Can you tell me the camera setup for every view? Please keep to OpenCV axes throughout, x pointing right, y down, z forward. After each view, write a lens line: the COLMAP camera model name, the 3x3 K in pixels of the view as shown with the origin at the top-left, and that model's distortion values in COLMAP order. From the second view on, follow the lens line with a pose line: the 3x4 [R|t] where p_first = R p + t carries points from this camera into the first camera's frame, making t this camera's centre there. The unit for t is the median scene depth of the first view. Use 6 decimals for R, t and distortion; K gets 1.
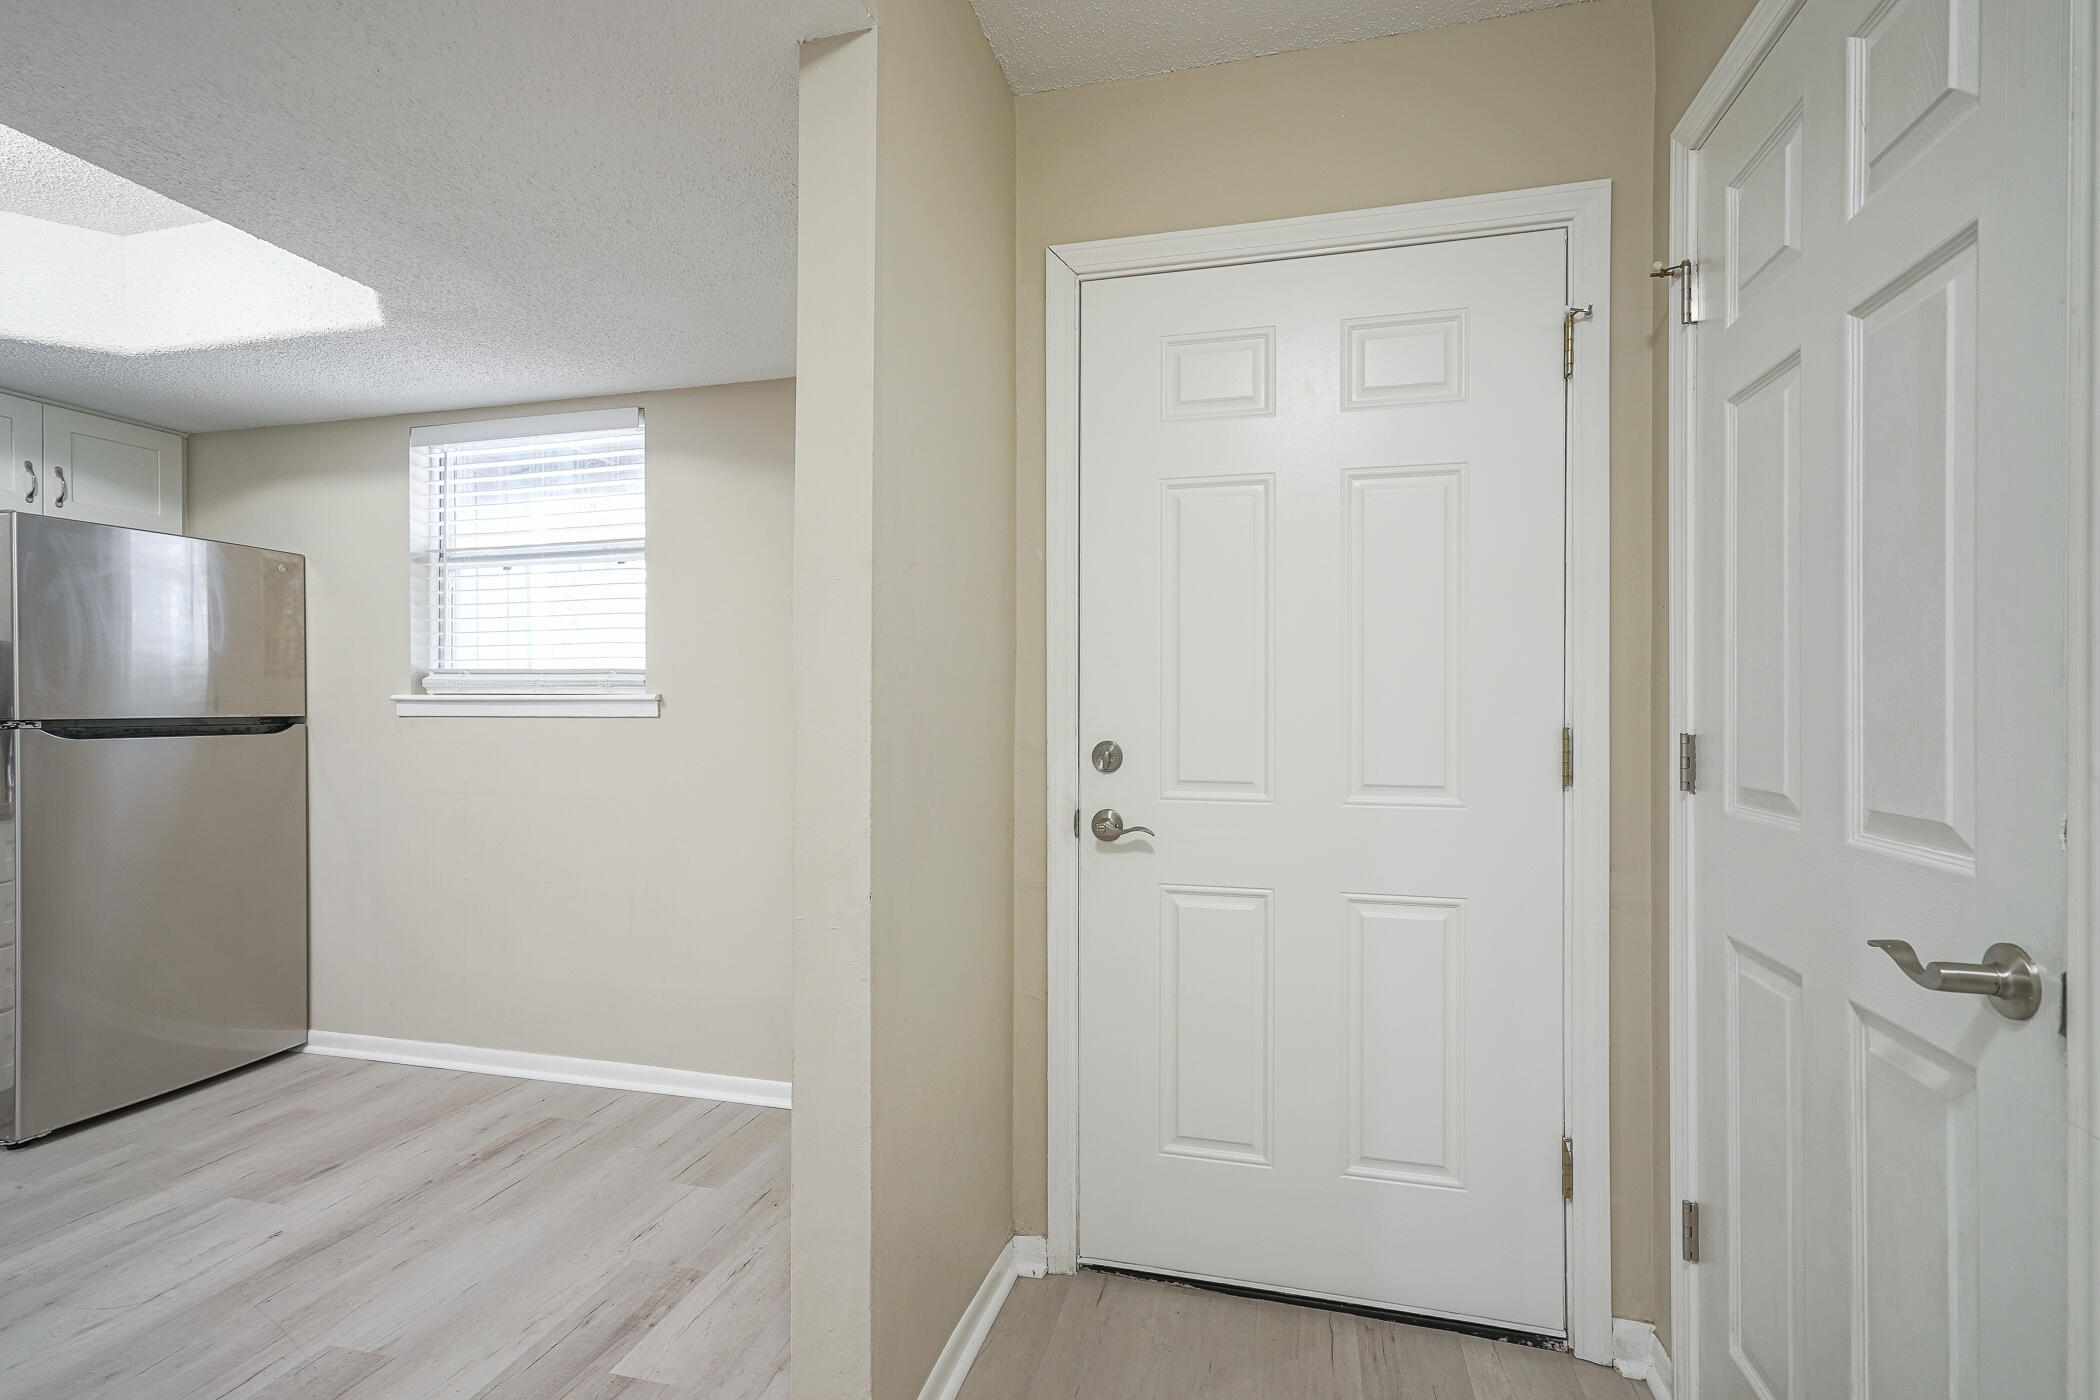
lens RADIAL K [[954.5, 0, 1028.9], [0, 954.5, 721.9], [0, 0, 1]] dist [-0.004071, 0.009781]
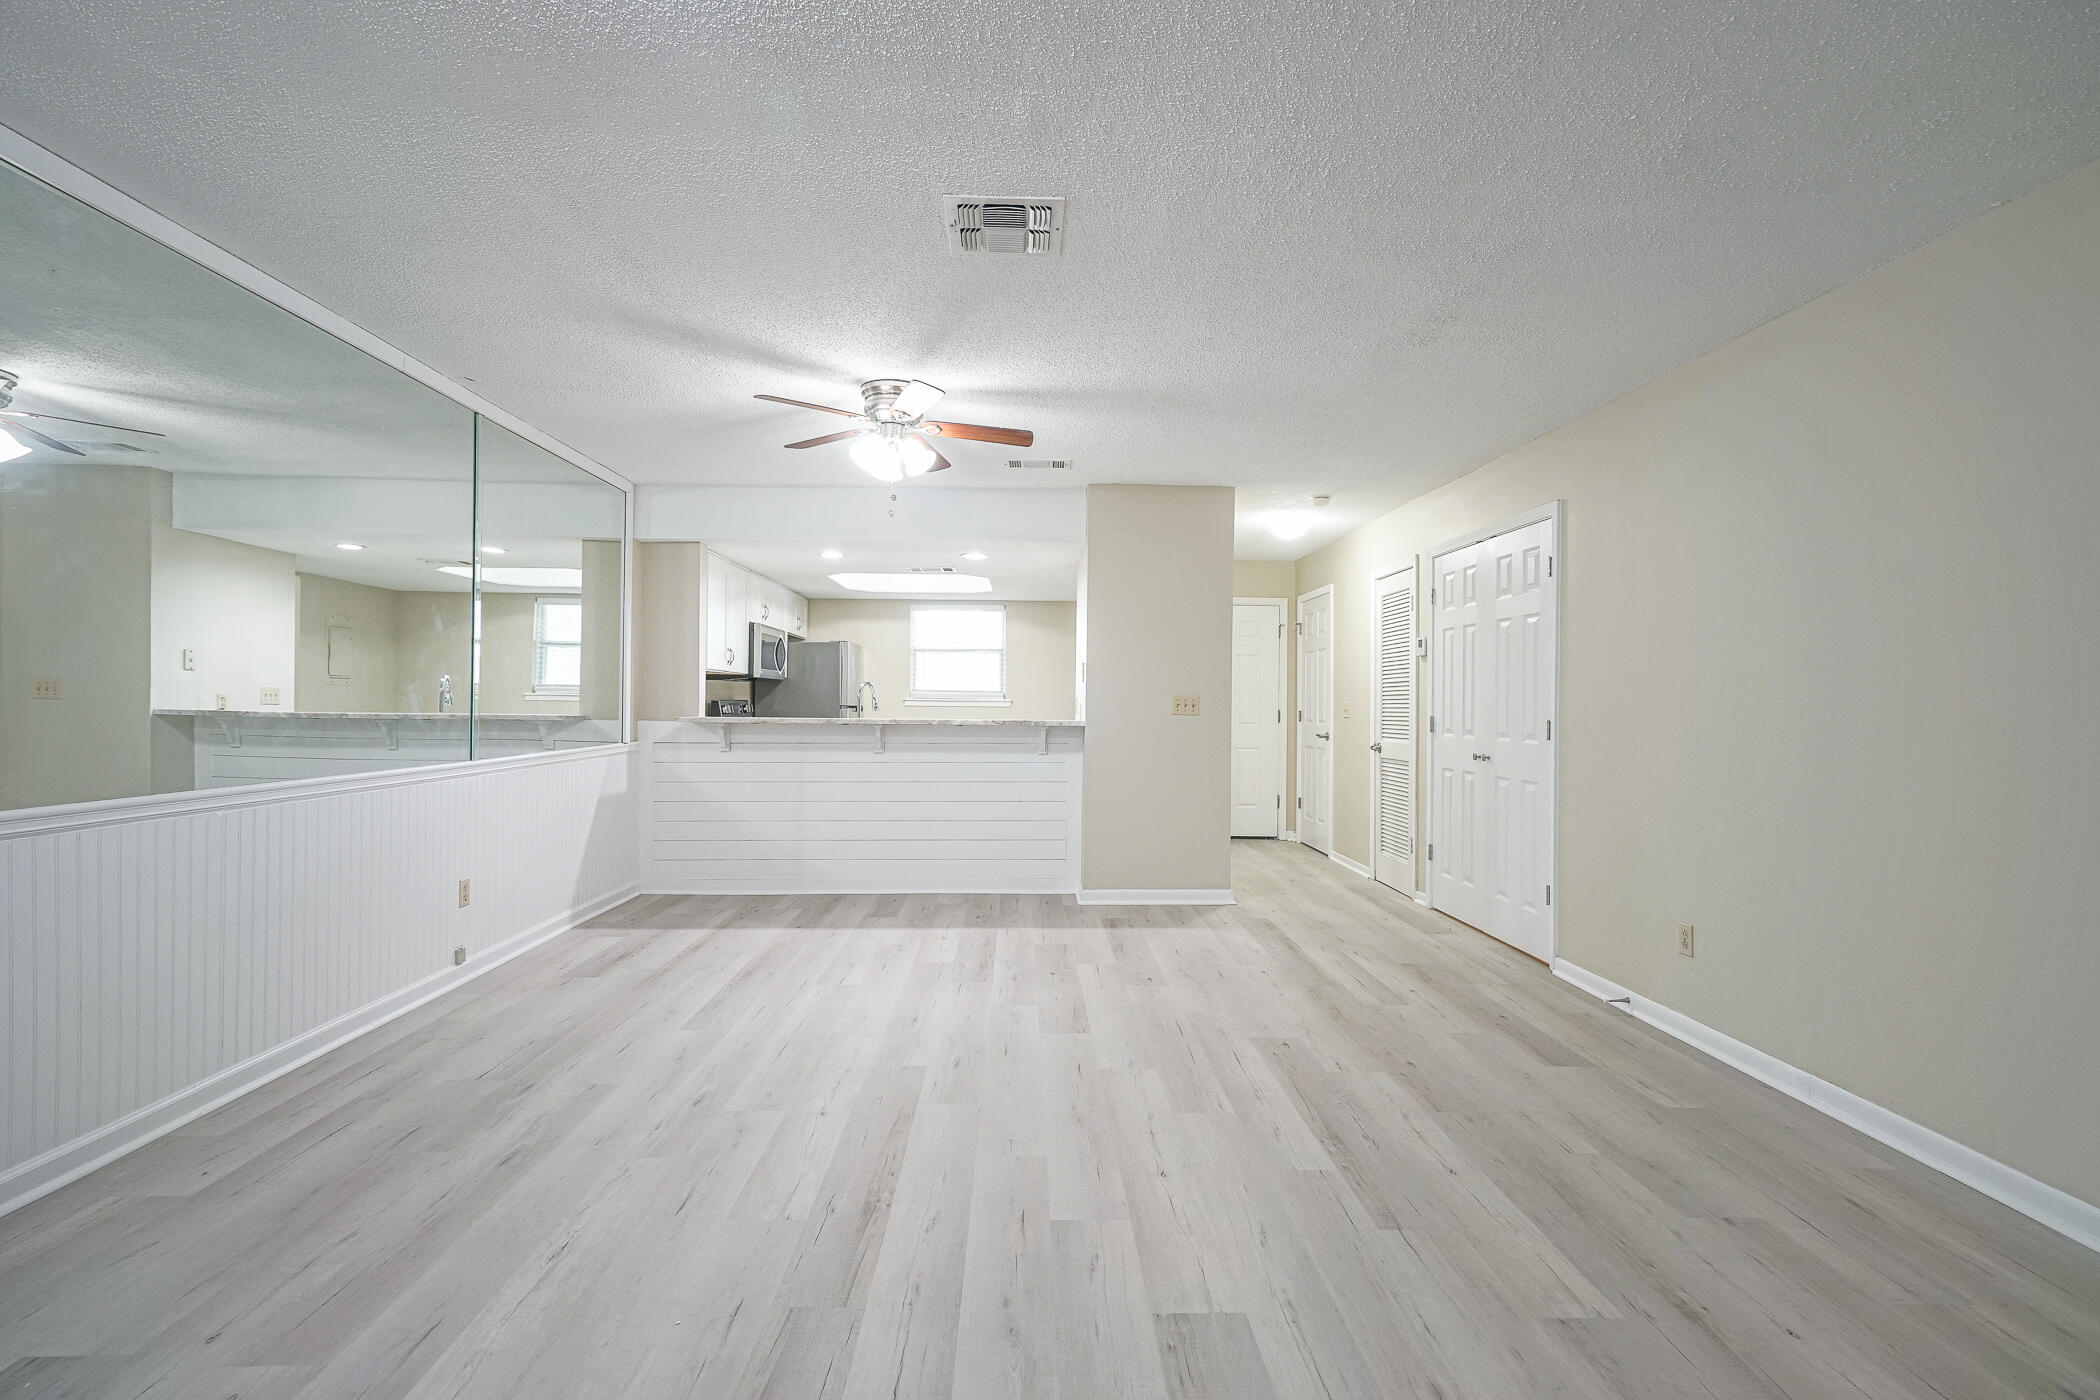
lens RADIAL K [[954.5, 0, 1044.1], [0, 954.5, 697.5], [0, 0, 1]] dist [-0.004071, 0.009781]
pose [[0.962978, 0.011905, 0.269318, -1.427162], [-0.004249, 0.999571, -0.028993, 0.065387], [-0.269548, 0.026775, 0.962615, -2.520165]]
